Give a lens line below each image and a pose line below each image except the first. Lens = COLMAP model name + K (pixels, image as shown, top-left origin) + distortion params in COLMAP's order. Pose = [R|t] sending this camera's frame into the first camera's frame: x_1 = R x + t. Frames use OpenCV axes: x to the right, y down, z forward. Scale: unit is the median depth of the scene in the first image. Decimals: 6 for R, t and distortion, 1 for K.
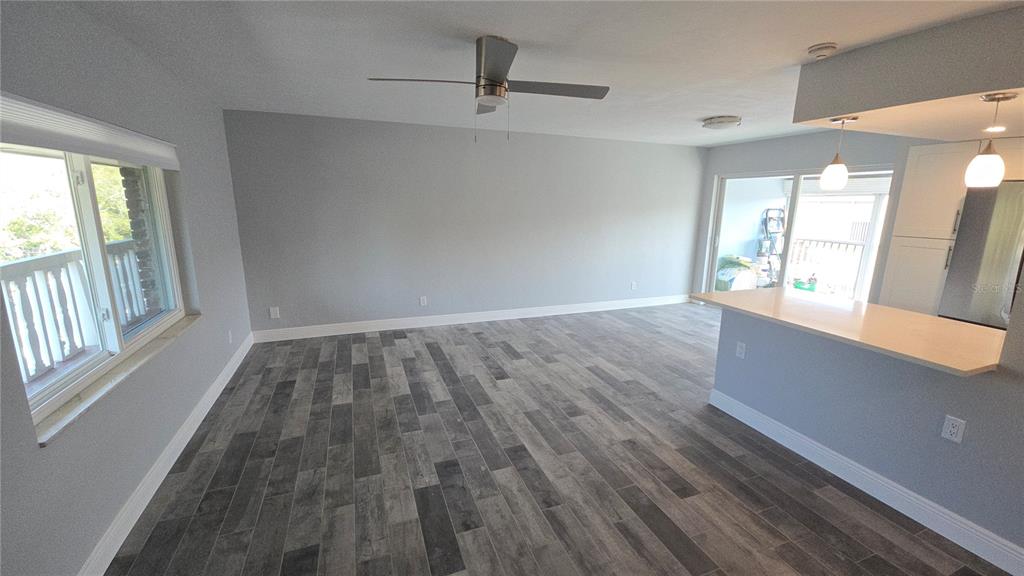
lens RADIAL K [[418.0, 0, 512.6], [0, 418.0, 288.4], [0, 0, 1]] dist [-0.011418, -0.000545]
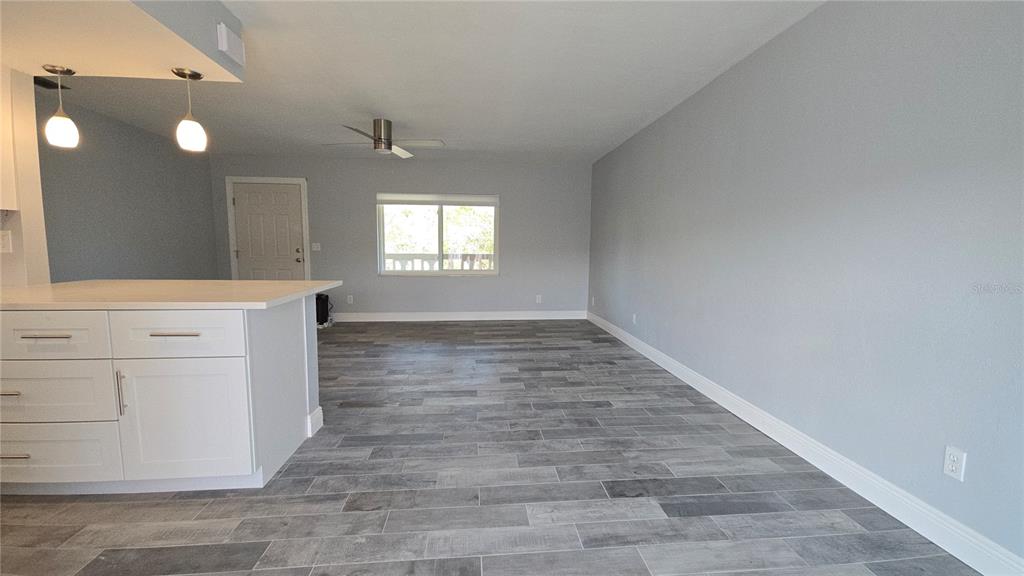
lens RADIAL K [[418.0, 0, 515.0], [0, 418.0, 287.4], [0, 0, 1]] dist [-0.011418, -0.000545]
pose [[-0.267348, 0.083198, -0.960002, 1.285274], [-0.208750, 0.967606, 0.141991, -0.197088], [0.940717, 0.238361, -0.241320, 1.686676]]
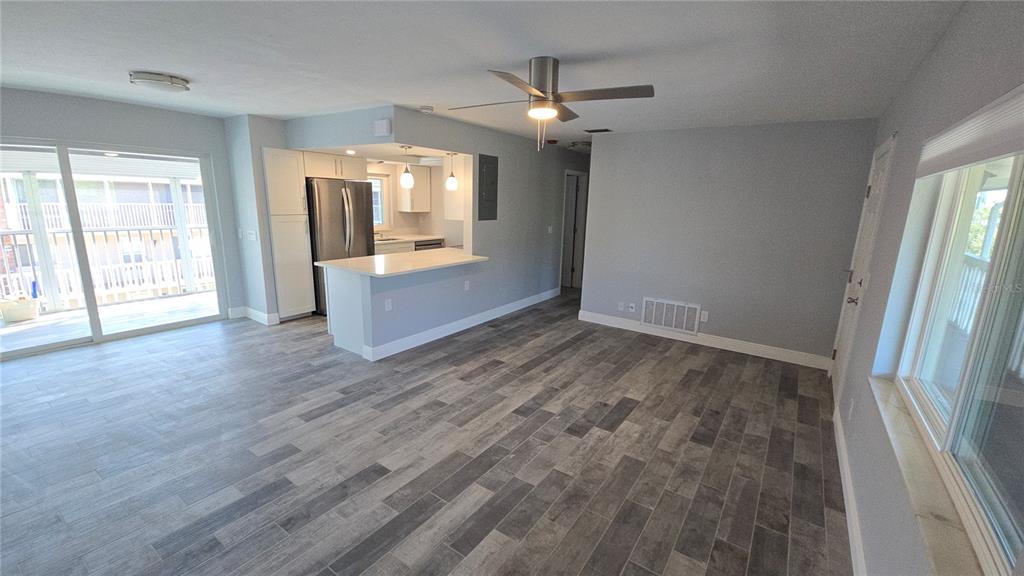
lens RADIAL K [[418.0, 0, 515.1], [0, 418.0, 289.8], [0, 0, 1]] dist [-0.011418, -0.000545]
pose [[-0.568145, -0.206203, 0.796675, -0.783092], [0.129217, 0.933735, 0.333829, -0.309527], [-0.812720, 0.292607, -0.503852, 1.384281]]
